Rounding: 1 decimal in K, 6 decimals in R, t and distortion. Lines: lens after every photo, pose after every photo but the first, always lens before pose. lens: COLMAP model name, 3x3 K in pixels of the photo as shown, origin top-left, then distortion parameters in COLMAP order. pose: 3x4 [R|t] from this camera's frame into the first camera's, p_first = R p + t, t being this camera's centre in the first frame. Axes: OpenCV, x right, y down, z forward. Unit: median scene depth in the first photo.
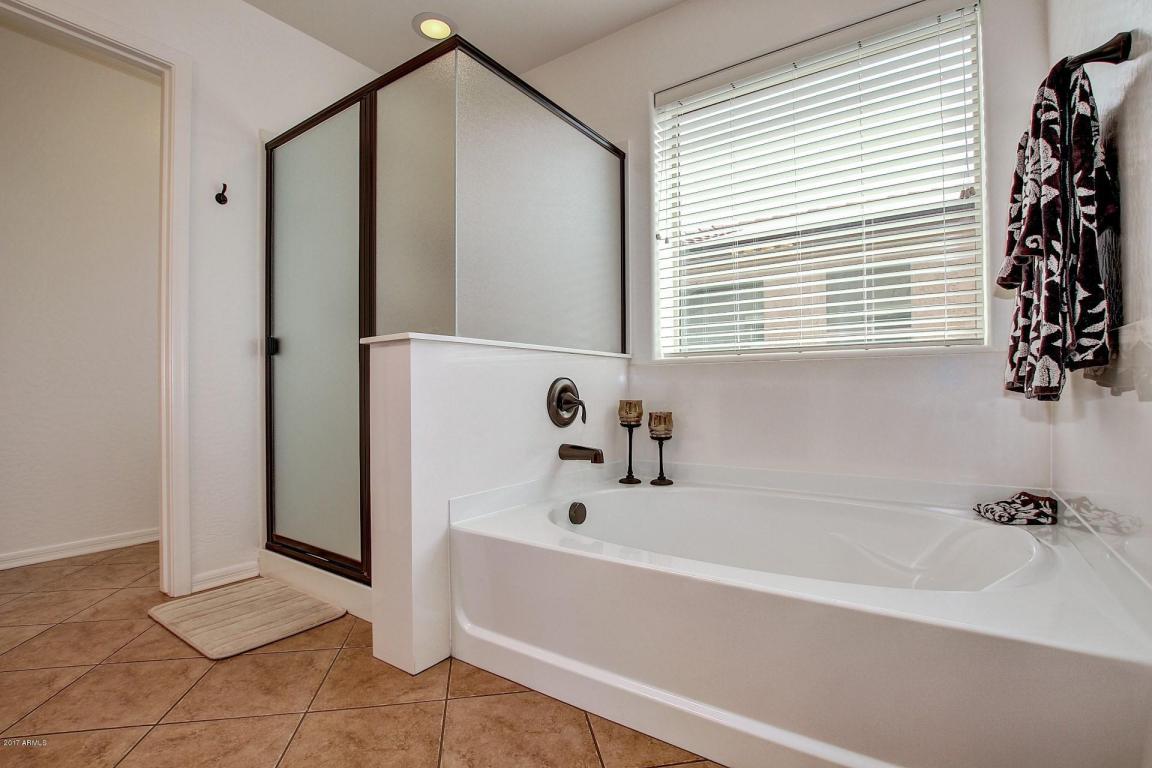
lens RADIAL K [[531.6, 0, 579.6], [0, 531.6, 385.1], [0, 0, 1]] dist [-0.029604, 0.000577]
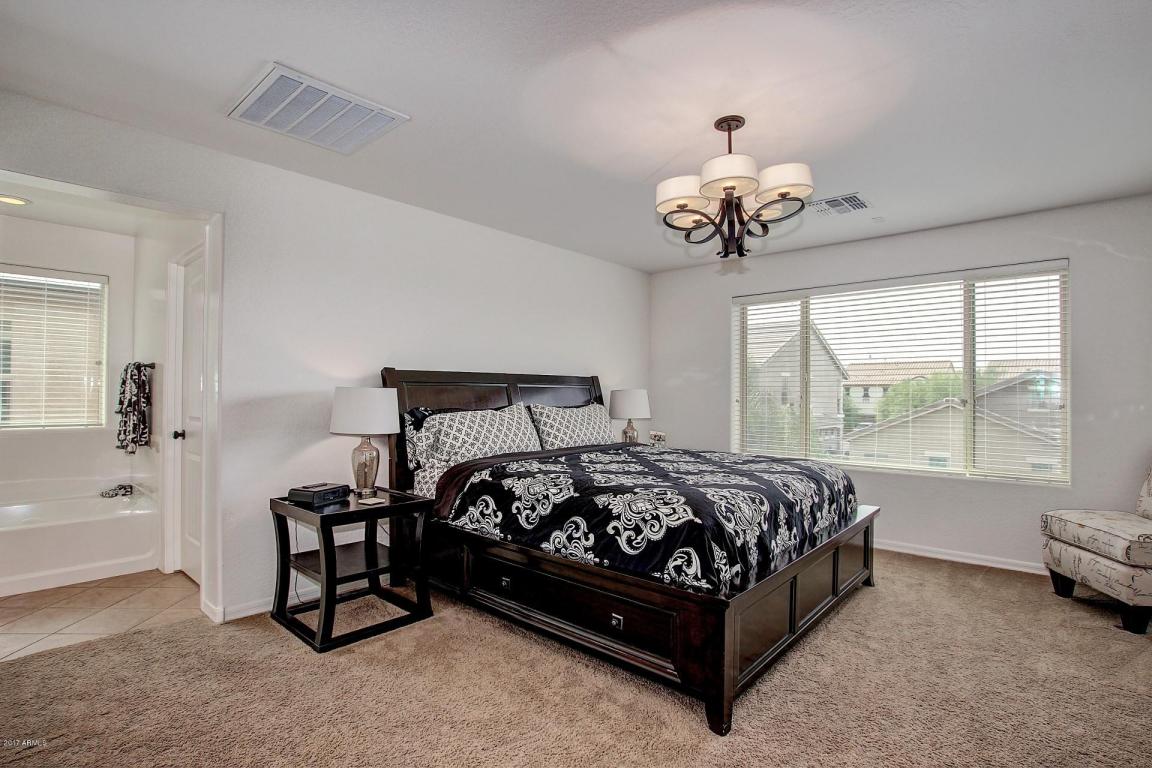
lens RADIAL K [[531.6, 0, 579.6], [0, 531.6, 385.1], [0, 0, 1]] dist [-0.029604, 0.000577]
pose [[0.098436, 0.024531, 0.994841, -2.462455], [-0.003015, 0.999699, -0.024352, -0.386426], [-0.995139, -0.000603, 0.098480, -2.514696]]
